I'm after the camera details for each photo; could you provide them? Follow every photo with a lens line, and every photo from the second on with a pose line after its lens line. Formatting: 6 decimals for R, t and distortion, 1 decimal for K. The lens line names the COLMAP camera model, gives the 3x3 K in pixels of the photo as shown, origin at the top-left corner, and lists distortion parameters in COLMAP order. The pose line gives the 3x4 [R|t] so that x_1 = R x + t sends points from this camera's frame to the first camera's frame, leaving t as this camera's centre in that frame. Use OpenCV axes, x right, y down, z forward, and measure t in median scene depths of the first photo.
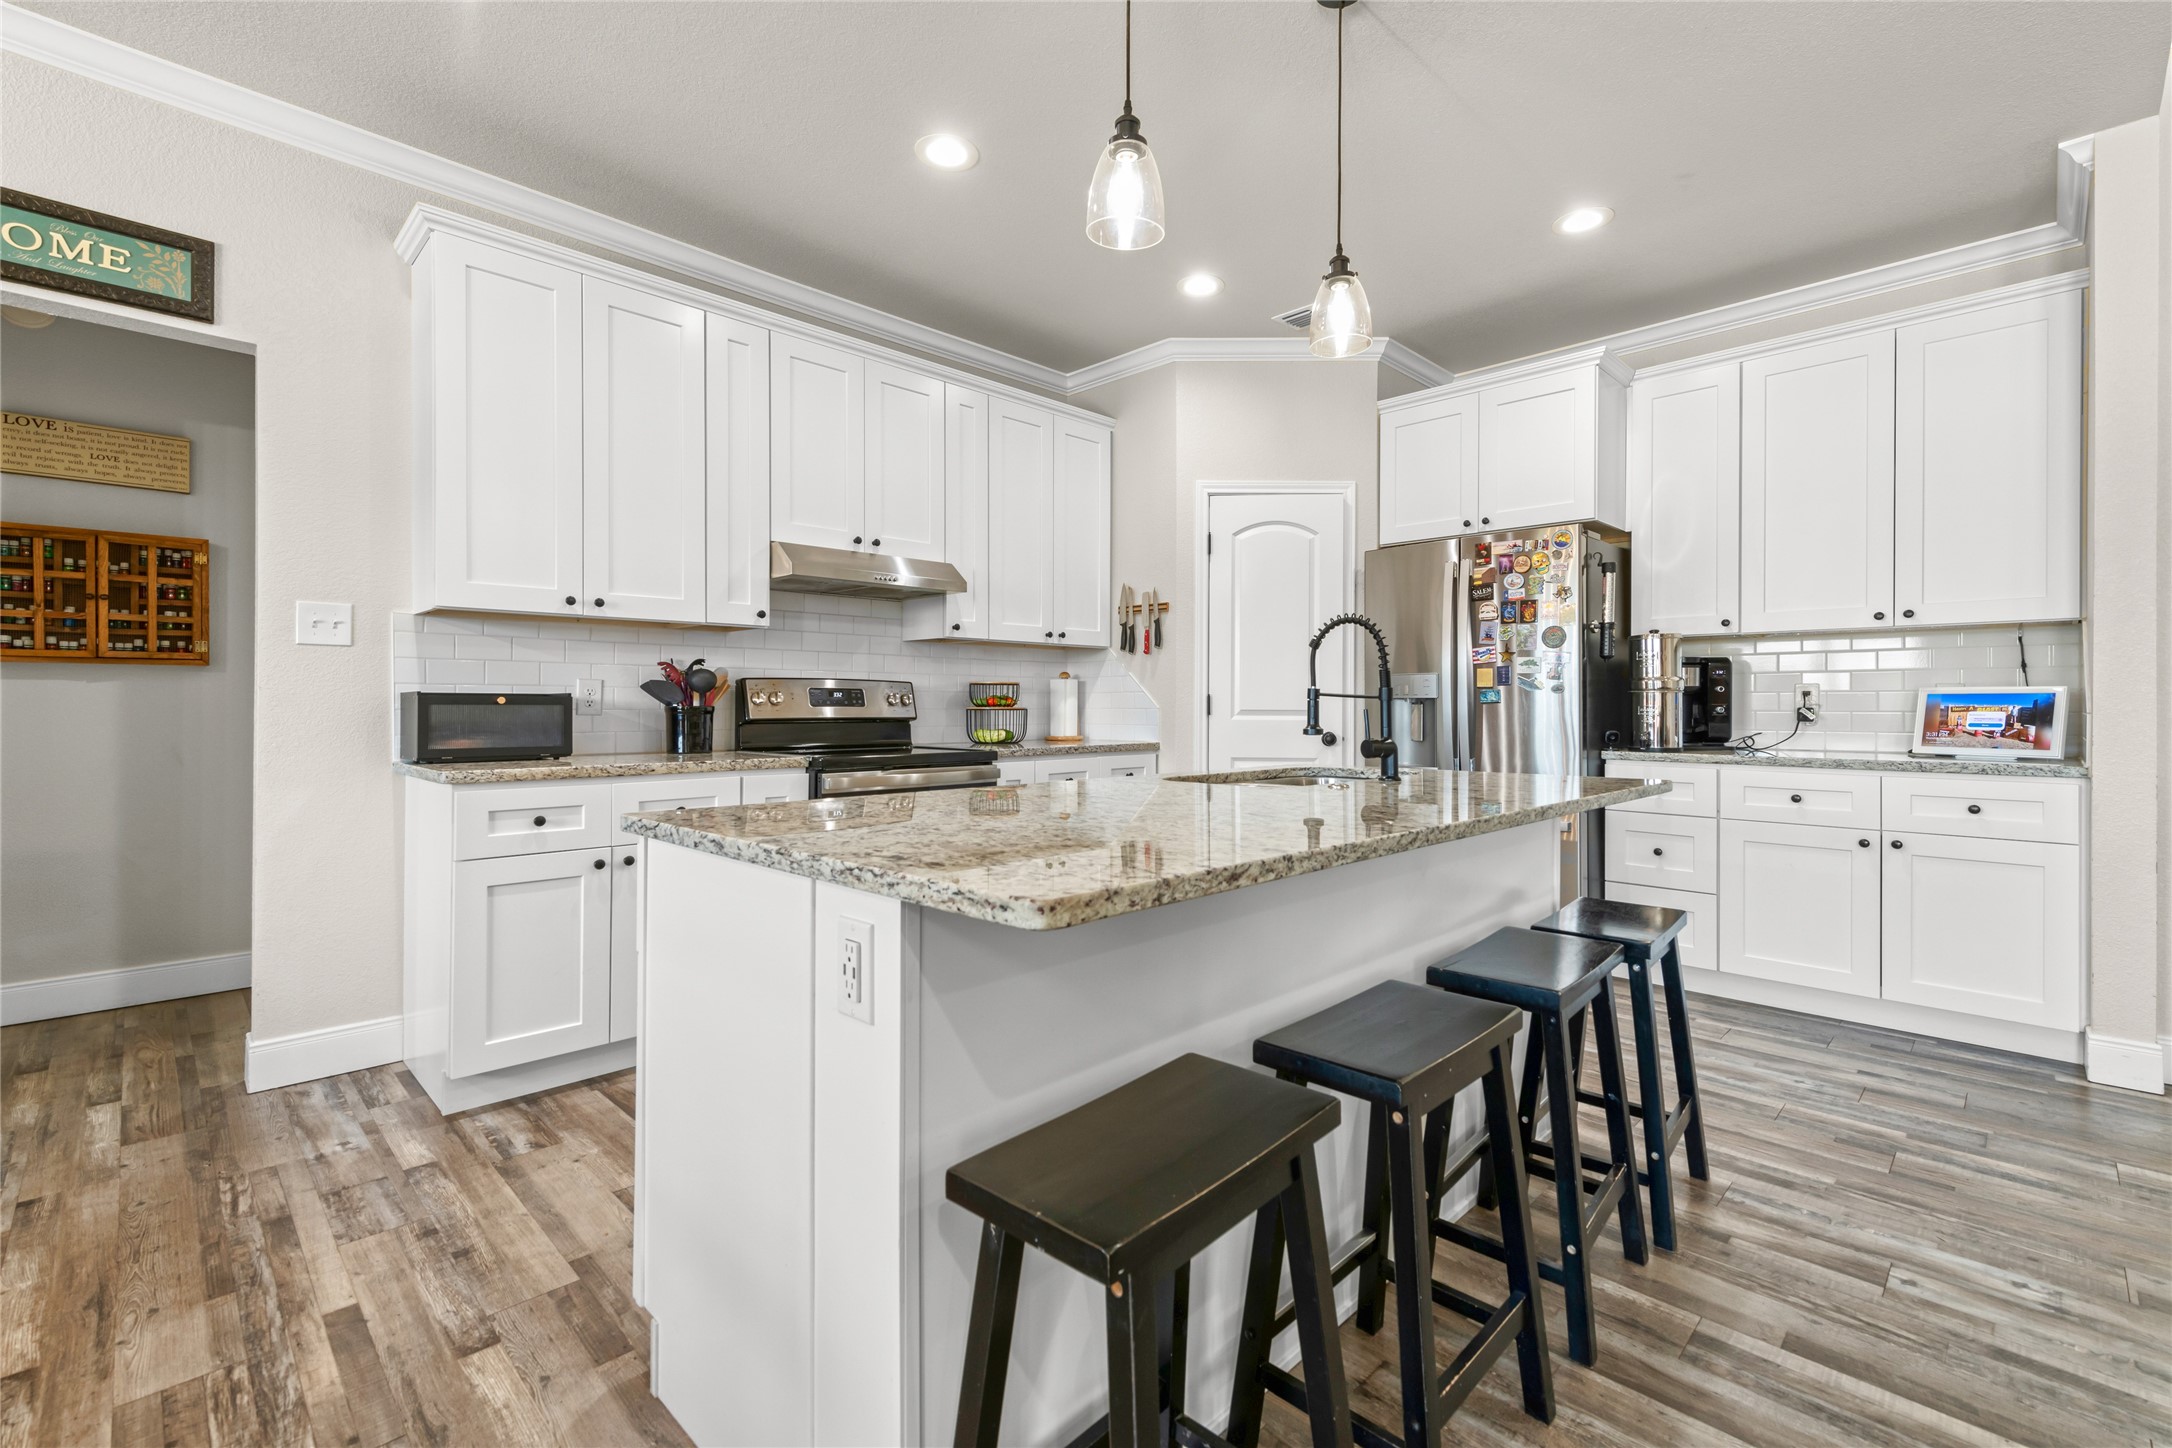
lens RADIAL K [[946.4, 0, 1072.1], [0, 946.4, 707.8], [0, 0, 1]] dist [0.007987, -0.000653]
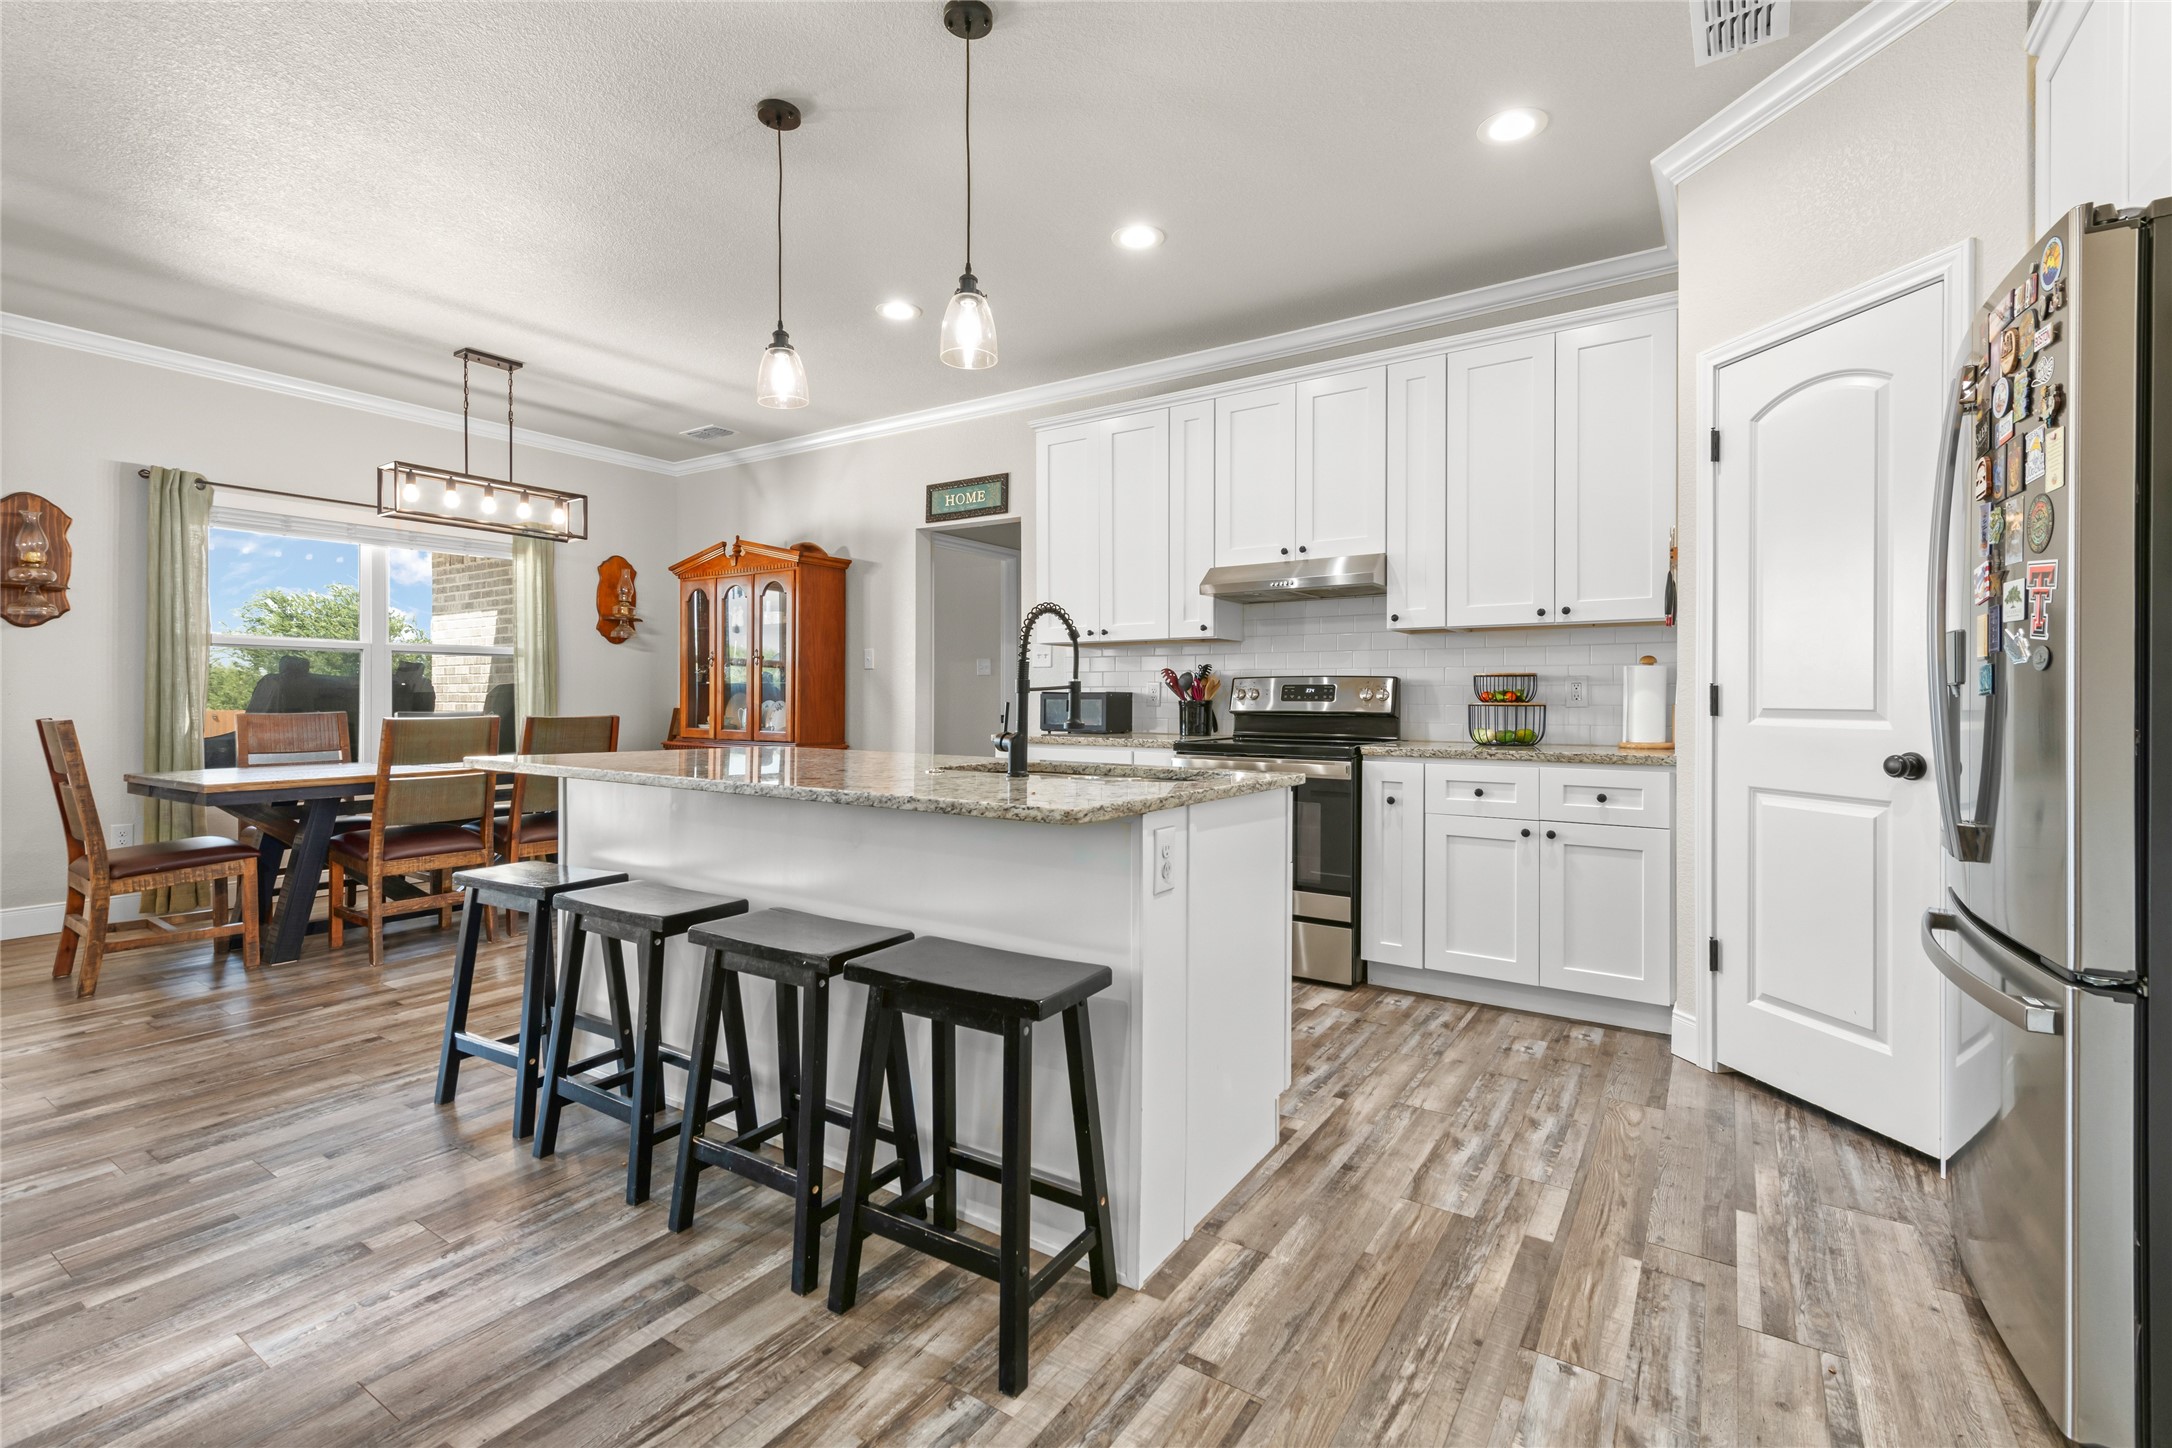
lens RADIAL K [[946.4, 0, 1093.6], [0, 946.4, 704.0], [0, 0, 1]] dist [0.007987, -0.000653]
pose [[0.216704, 0.002124, -0.976235, 0.756658], [-0.005263, 0.999986, 0.001008, 0.001537], [0.976223, 0.004920, 0.216712, 0.510133]]
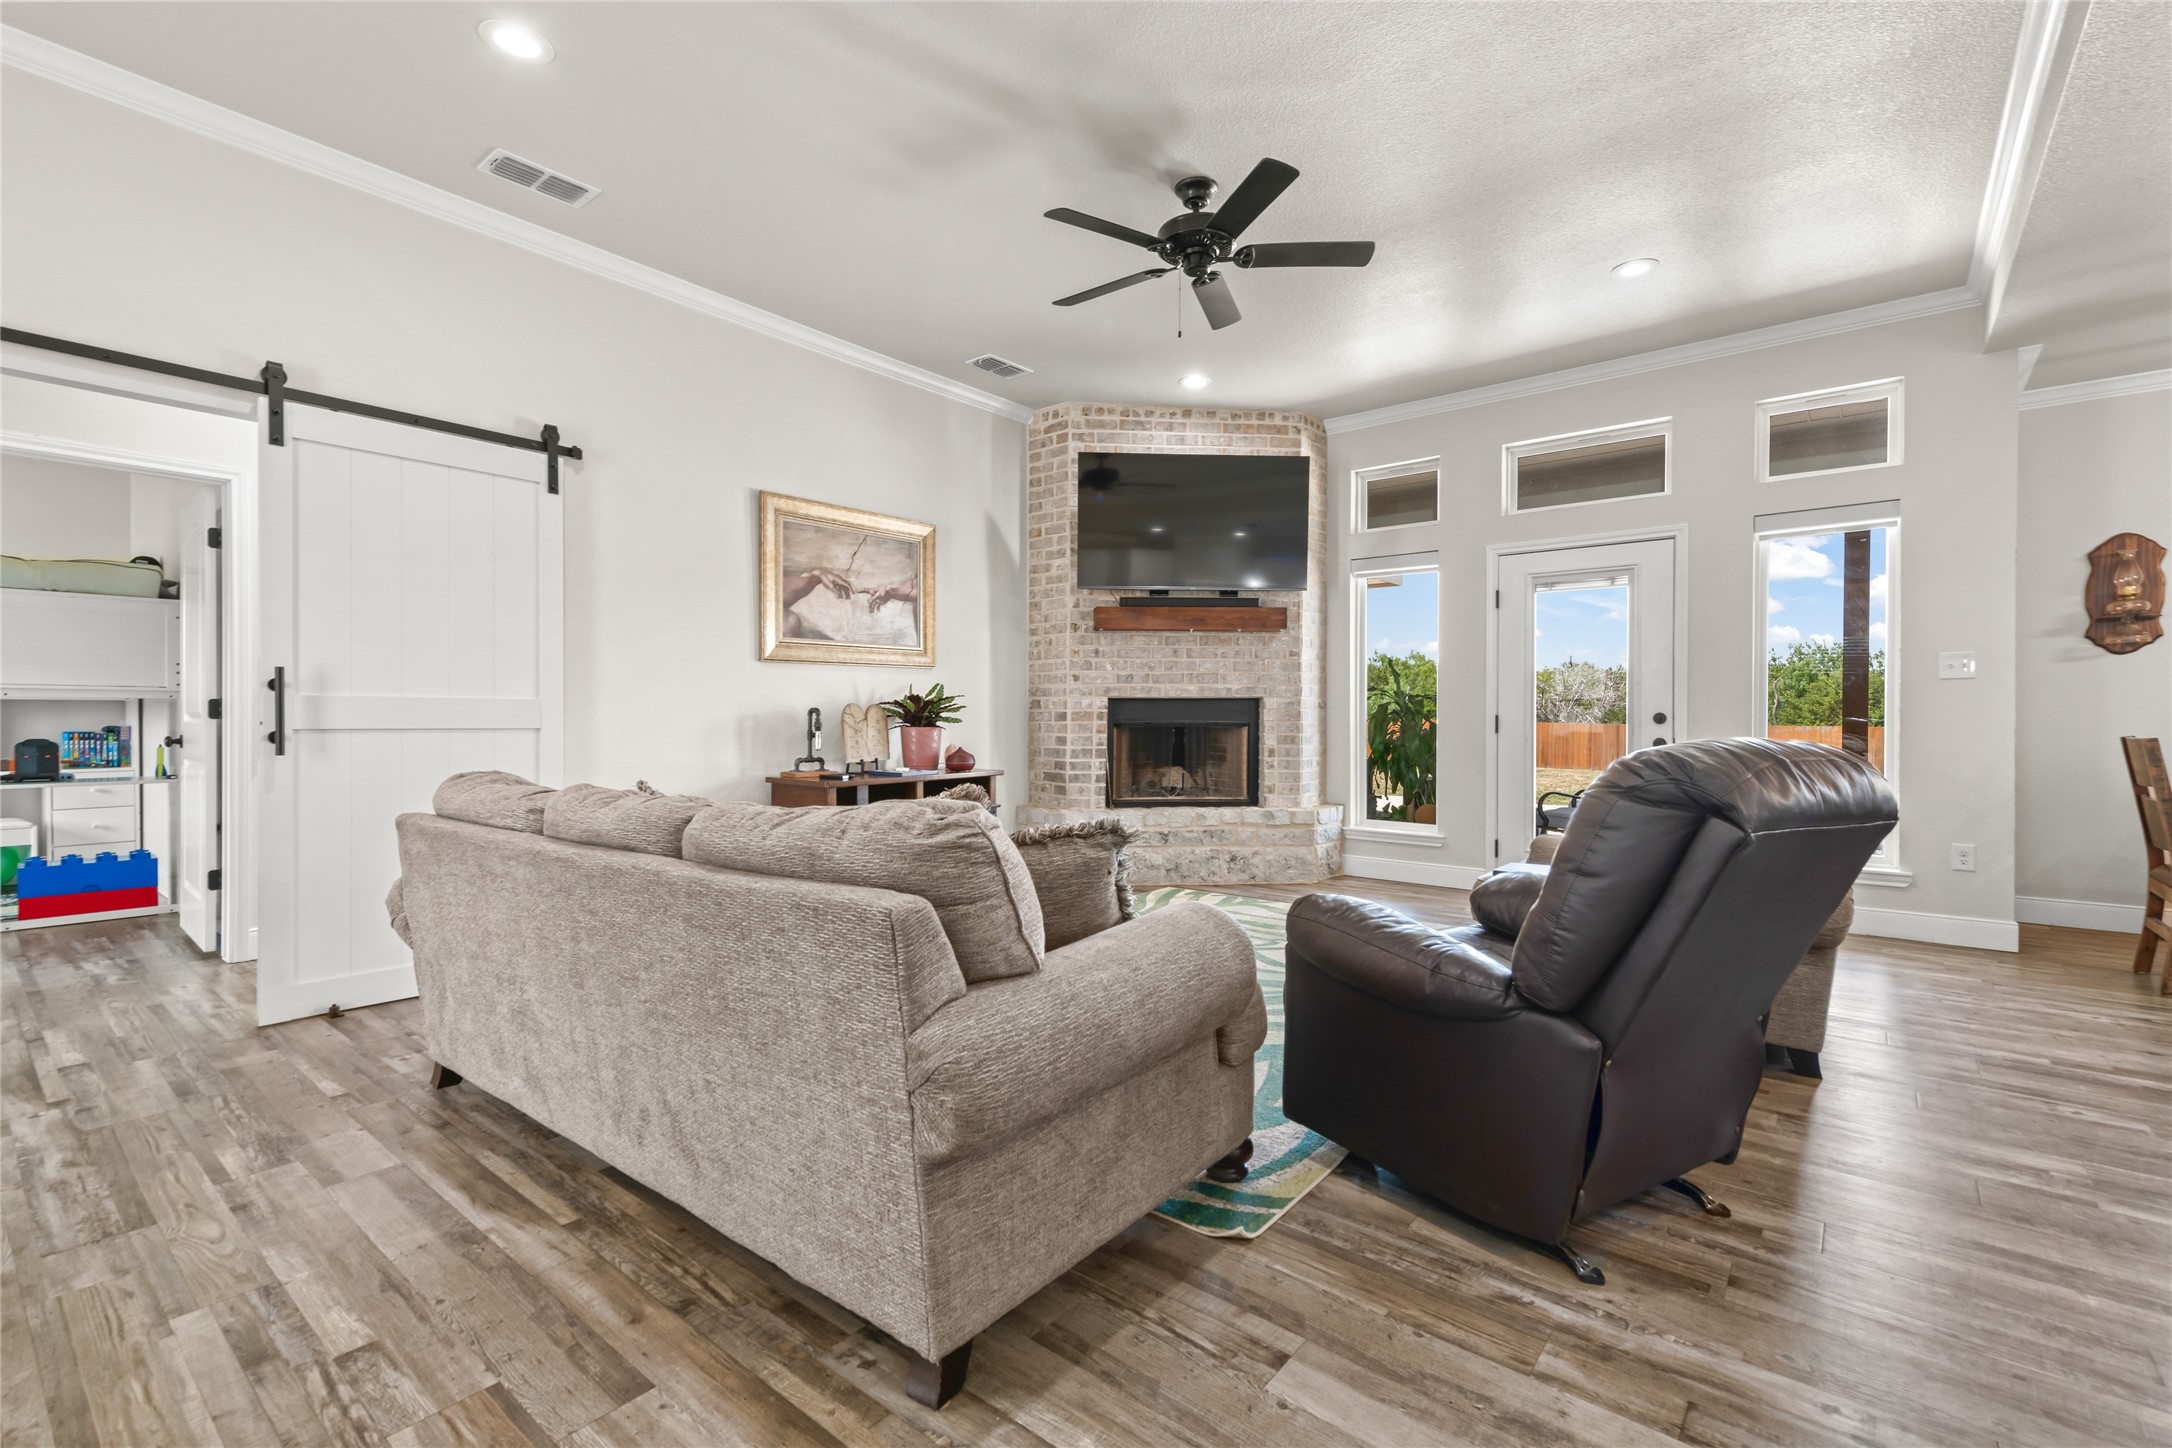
lens RADIAL K [[946.4, 0, 1099.4], [0, 946.4, 726.7], [0, 0, 1]] dist [0.007987, -0.000653]
pose [[-0.994786, -0.000485, -0.101984, 0.844721], [-0.001538, 0.999946, 0.010253, 0.002779], [0.101974, 0.010357, -0.994733, 0.629031]]
